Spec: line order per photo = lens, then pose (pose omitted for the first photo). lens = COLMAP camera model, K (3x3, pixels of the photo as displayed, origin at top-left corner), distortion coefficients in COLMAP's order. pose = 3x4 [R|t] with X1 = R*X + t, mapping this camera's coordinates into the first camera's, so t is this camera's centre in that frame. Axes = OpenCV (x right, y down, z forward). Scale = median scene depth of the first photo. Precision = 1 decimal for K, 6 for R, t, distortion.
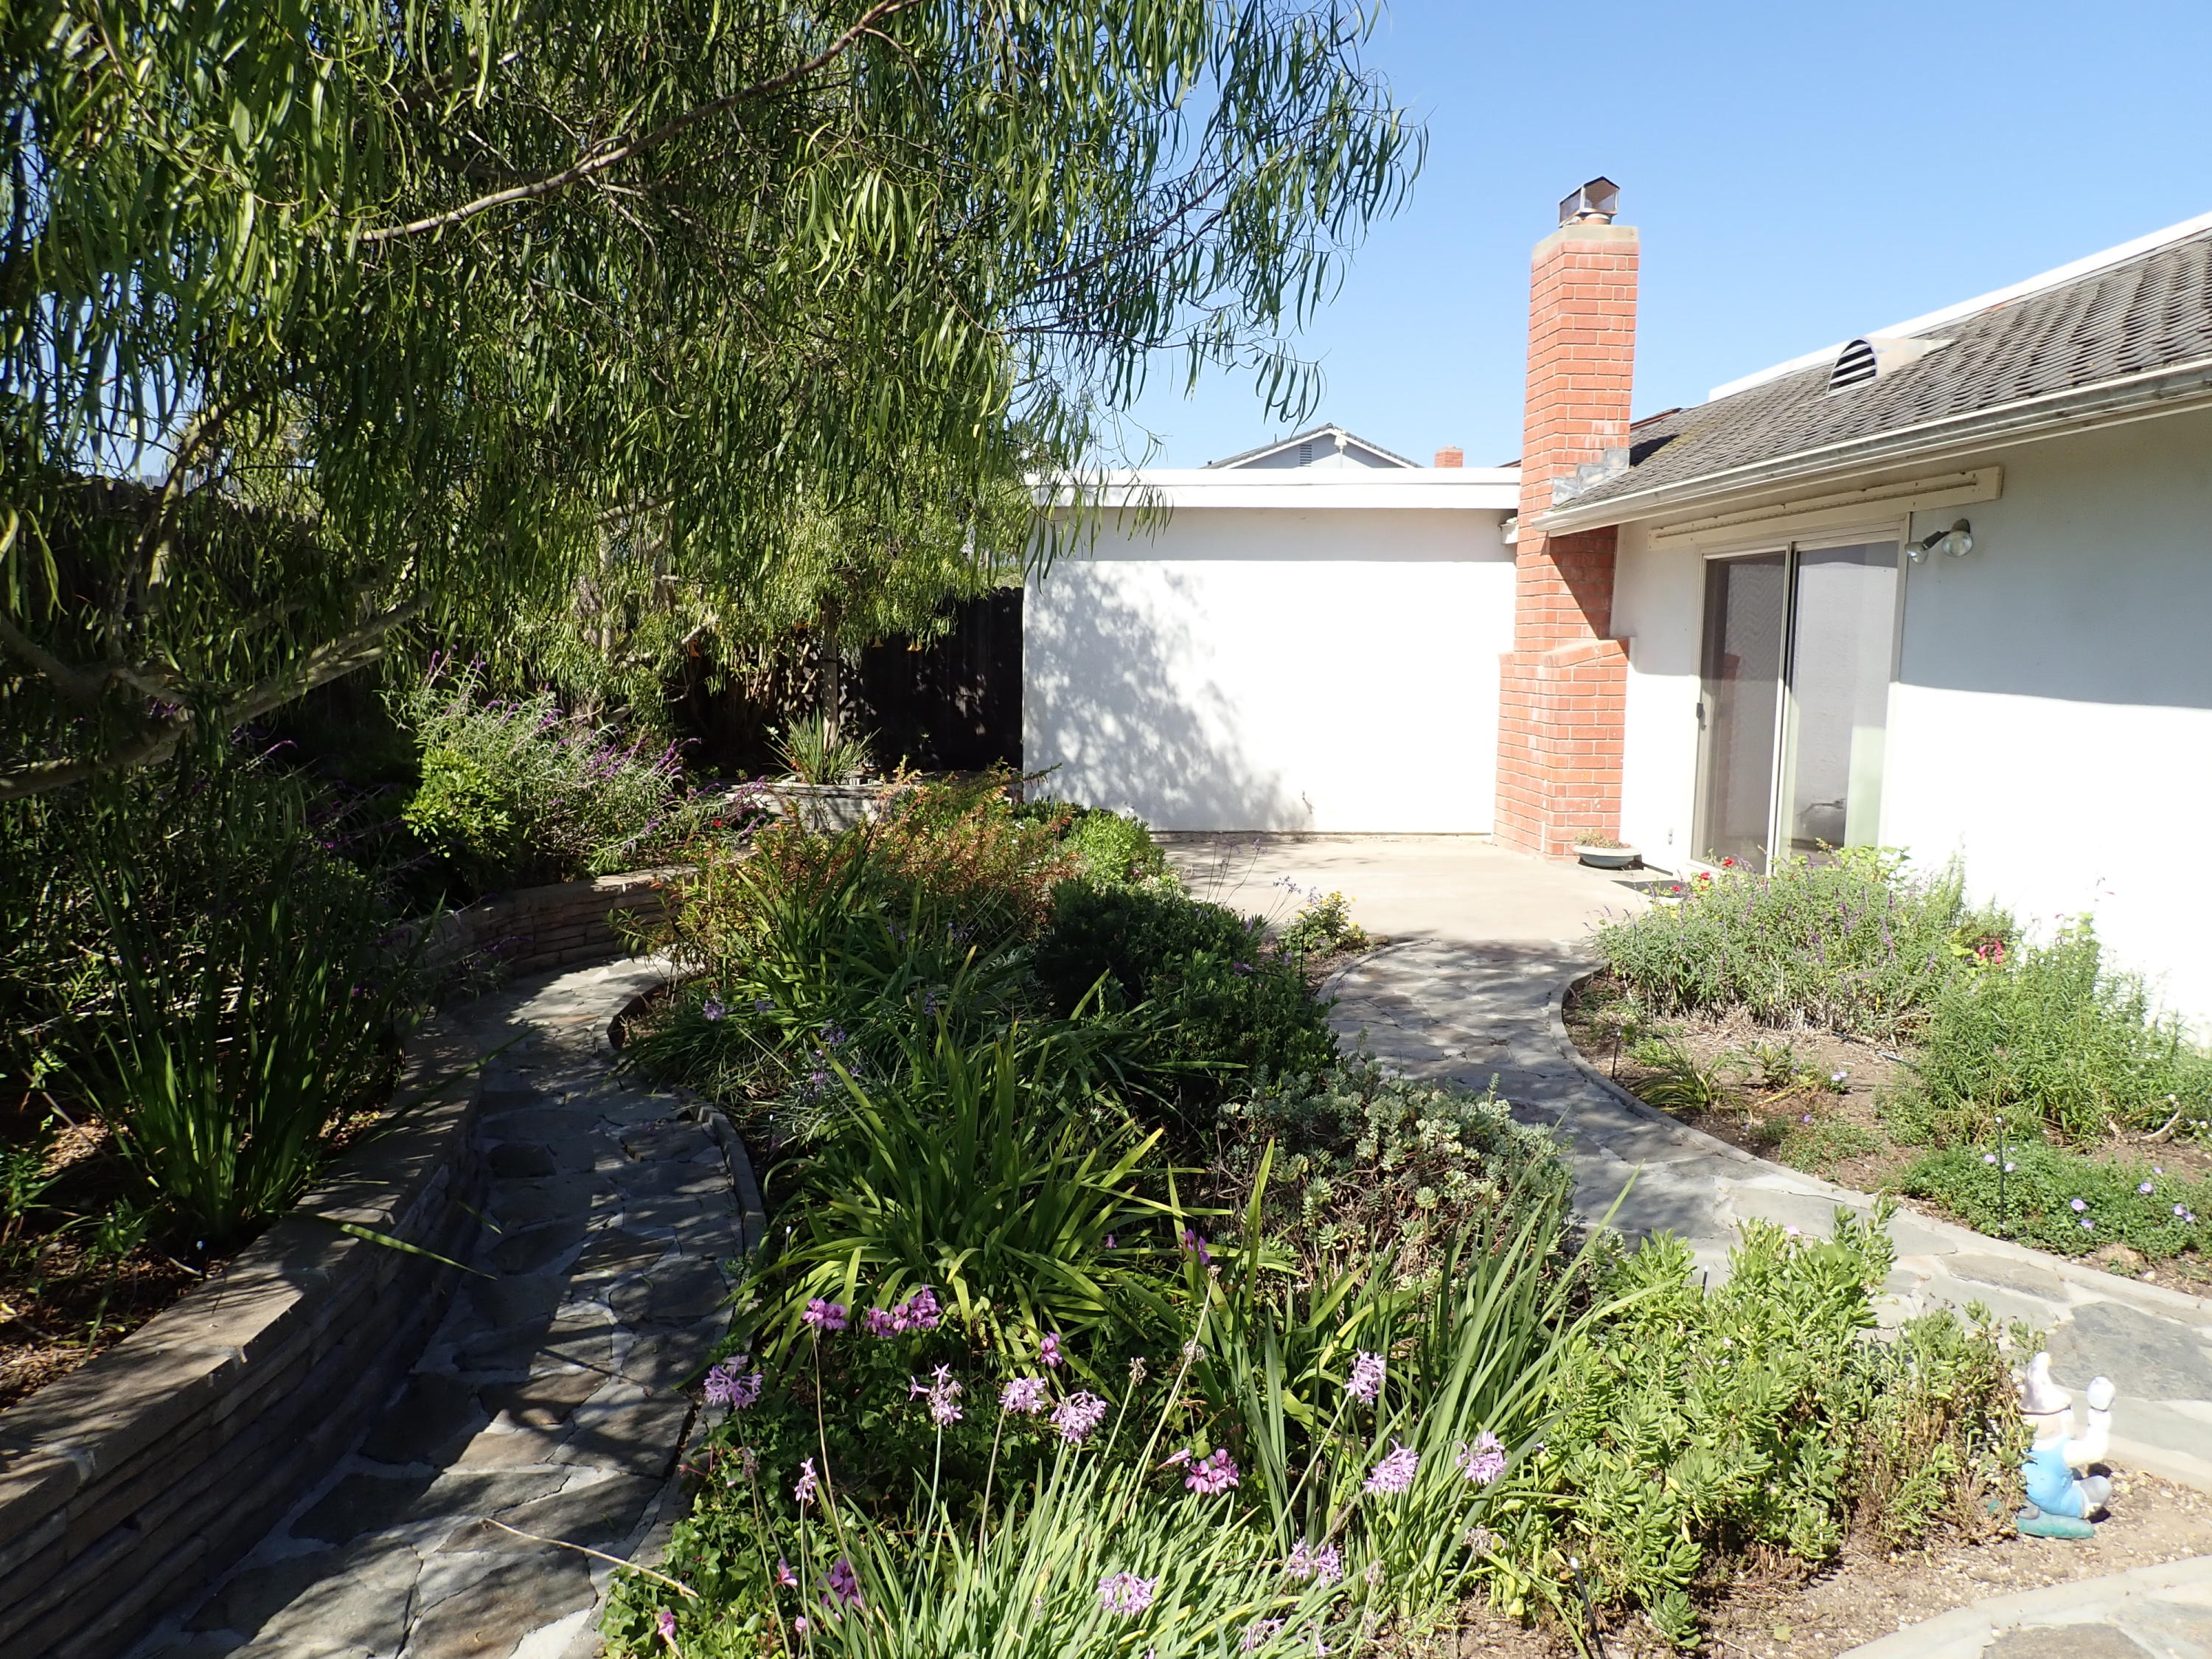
lens RADIAL K [[1626.2, 0, 1104.8], [0, 1626.2, 829.6], [0, 0, 1]] dist [0.001072, -0.009428]
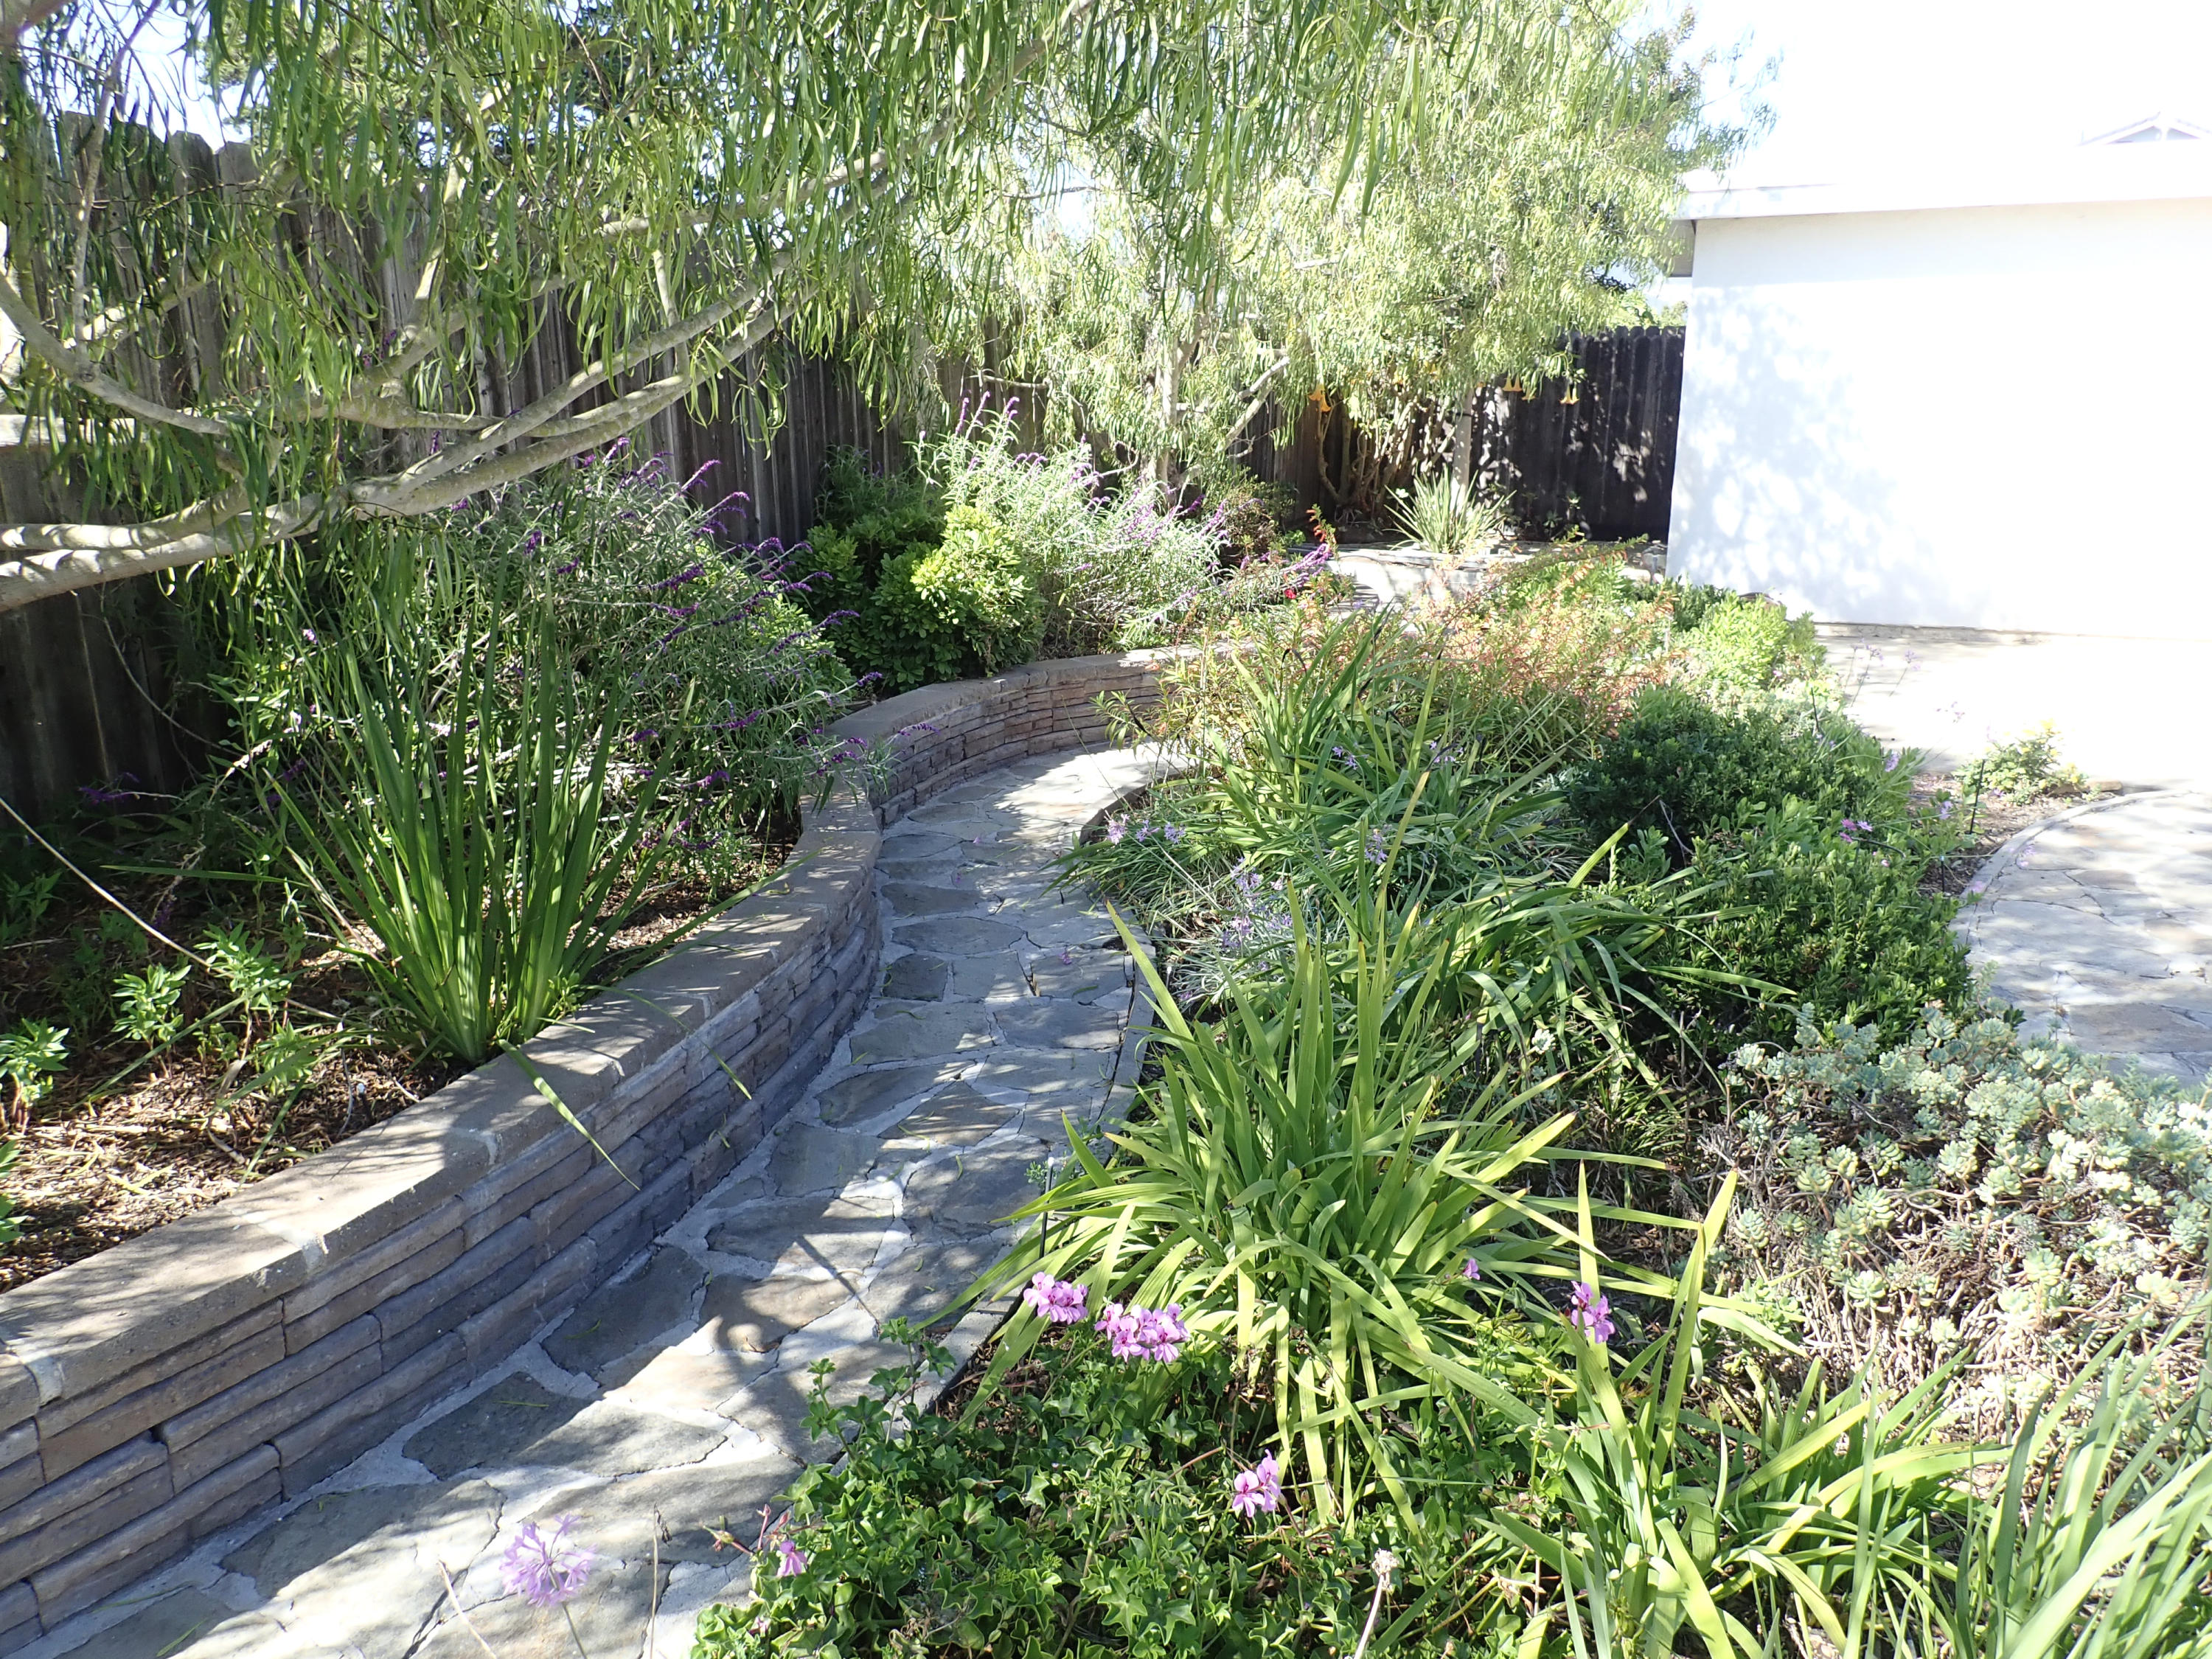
lens RADIAL K [[1626.2, 0, 1107.0], [0, 1626.2, 835.6], [0, 0, 1]] dist [0.001072, -0.009428]
pose [[0.915781, 0.094704, -0.390355, 0.055816], [-0.037159, 0.987615, 0.152431, -0.009028], [0.399957, -0.125088, 0.907958, 0.182256]]
